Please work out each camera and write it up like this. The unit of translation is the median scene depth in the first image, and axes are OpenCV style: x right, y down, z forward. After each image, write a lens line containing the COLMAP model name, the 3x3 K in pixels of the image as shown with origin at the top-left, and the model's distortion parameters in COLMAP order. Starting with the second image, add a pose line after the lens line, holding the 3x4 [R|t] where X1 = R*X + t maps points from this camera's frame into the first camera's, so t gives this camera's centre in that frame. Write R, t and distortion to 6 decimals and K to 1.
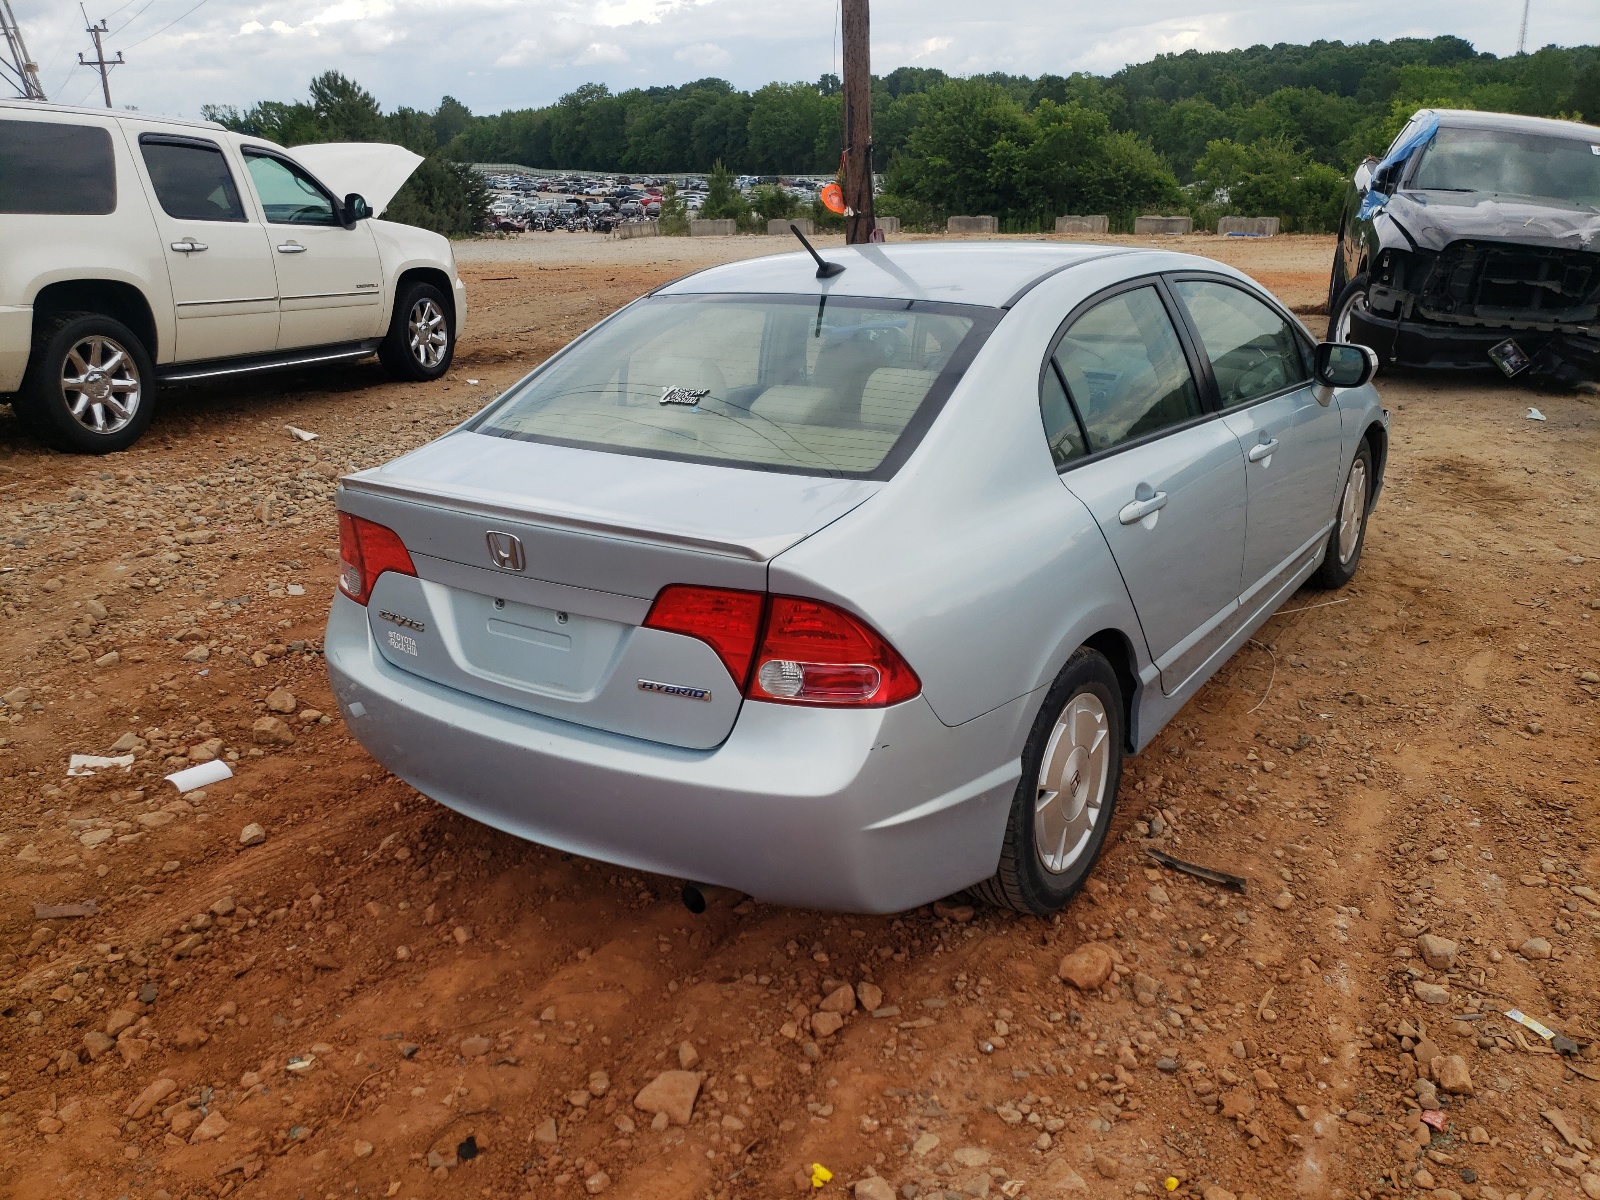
lens RADIAL K [[1232.5, 0, 800.0], [0, 1232.5, 600.0], [0, 0, 1]] dist [-0.000055, 0.001648]
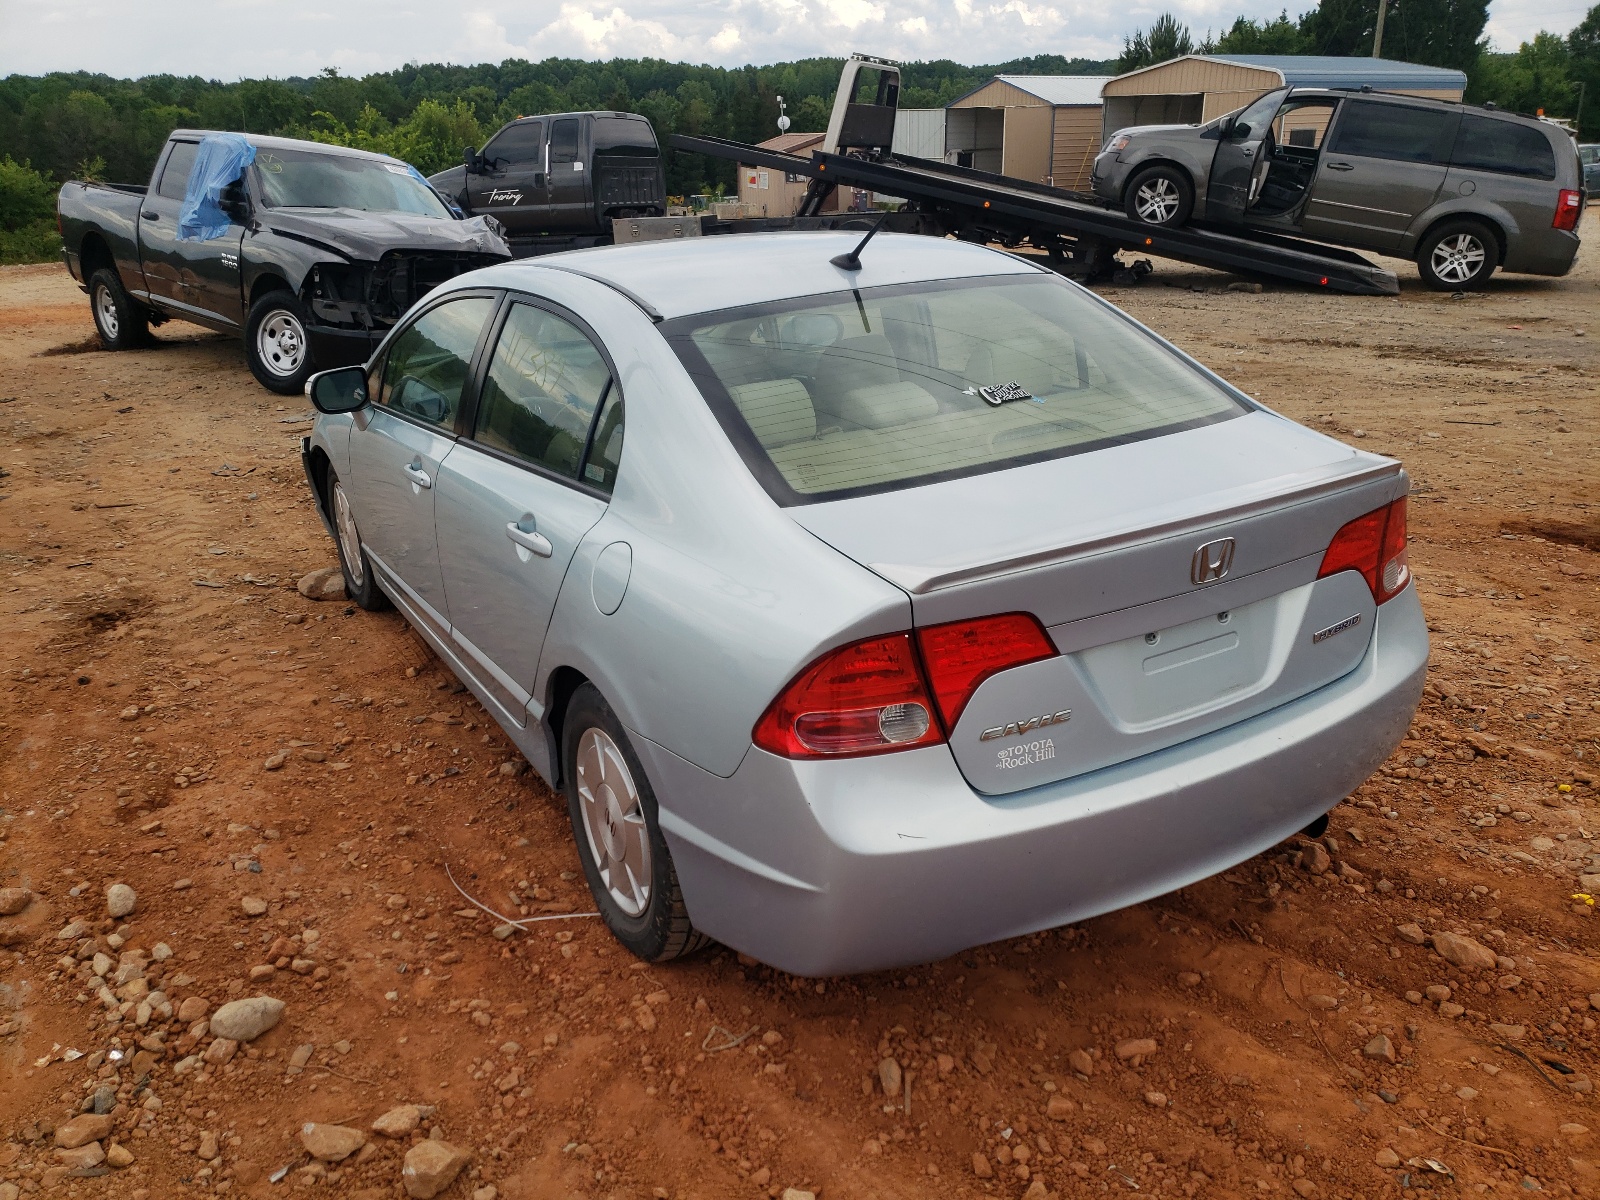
lens RADIAL K [[1232.5, 0, 800.0], [0, 1232.5, 600.0], [0, 0, 1]] dist [-0.000055, 0.001648]
pose [[0.467949, -0.310492, 0.827417, -0.180970], [0.331467, 0.929566, 0.161361, -0.041290], [-0.819240, 0.198752, 0.537907, 0.123819]]
